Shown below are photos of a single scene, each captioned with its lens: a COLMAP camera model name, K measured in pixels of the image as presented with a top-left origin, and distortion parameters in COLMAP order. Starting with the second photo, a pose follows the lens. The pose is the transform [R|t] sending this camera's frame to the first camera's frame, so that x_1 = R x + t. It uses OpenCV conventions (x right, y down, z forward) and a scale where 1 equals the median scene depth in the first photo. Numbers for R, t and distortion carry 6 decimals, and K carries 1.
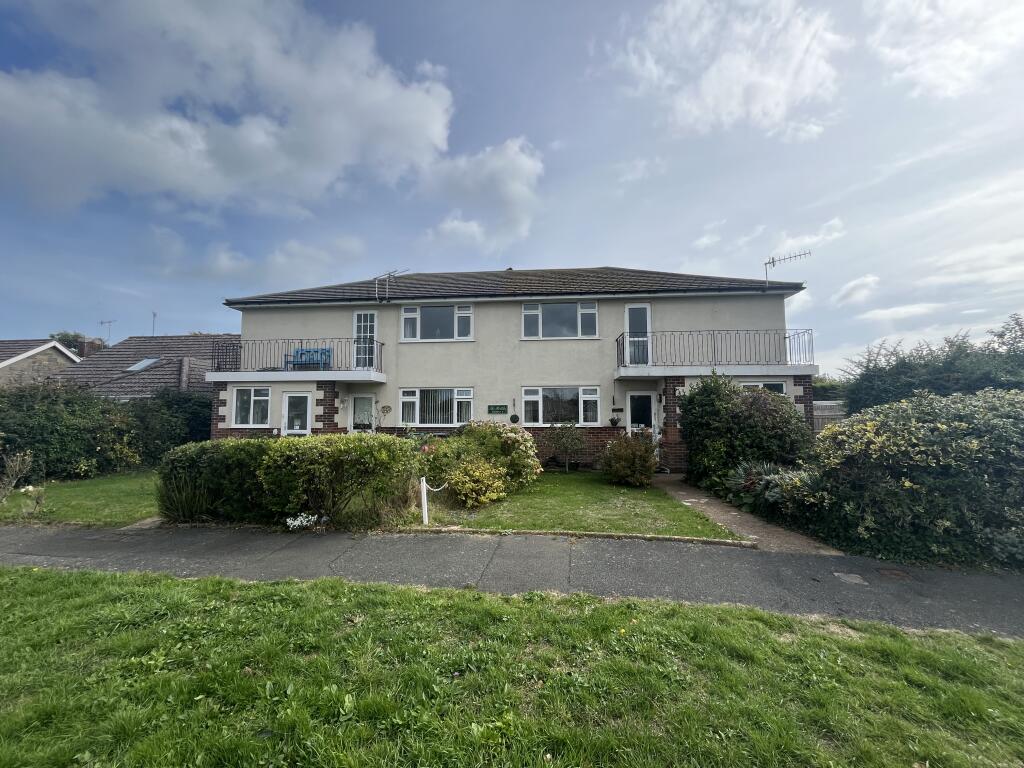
lens RADIAL K [[416.5, 0, 510.0], [0, 416.5, 383.4], [0, 0, 1]] dist [-0.001711, -0.000114]
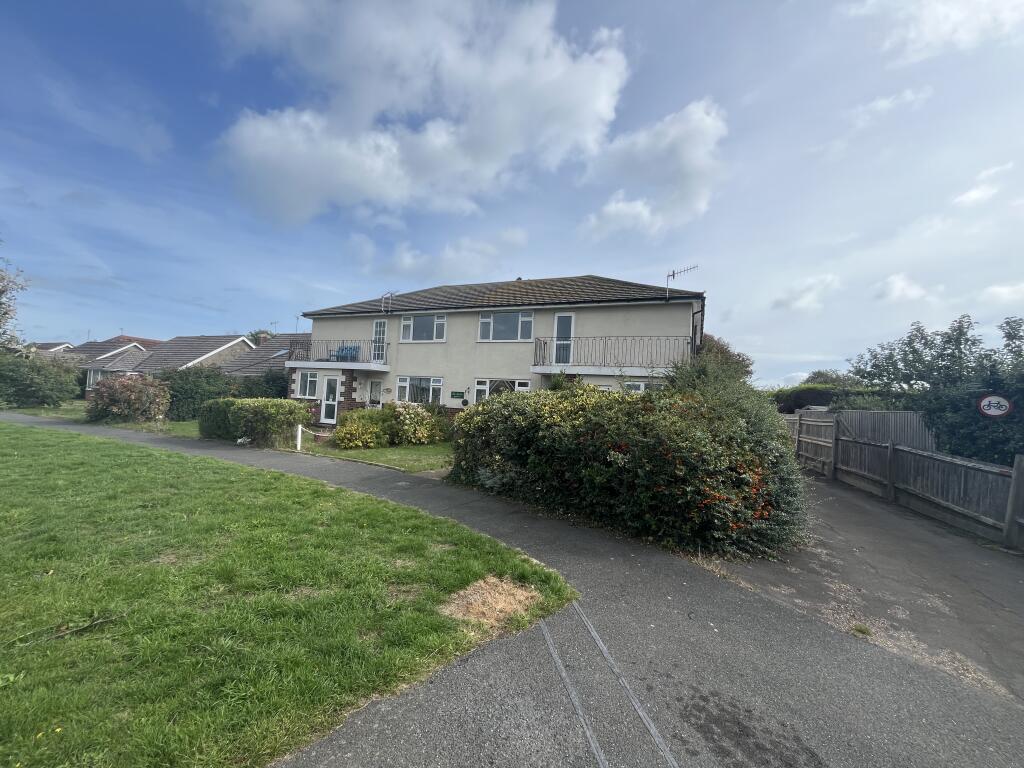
lens RADIAL K [[412.6, 0, 512.0], [0, 412.6, 384.0], [0, 0, 1]] dist [-0.000803, -0.000046]
pose [[0.945186, 0.043270, -0.323653, 0.545572], [-0.037344, 0.999002, 0.024504, -0.010210], [0.324390, -0.011074, 0.945859, -0.168062]]
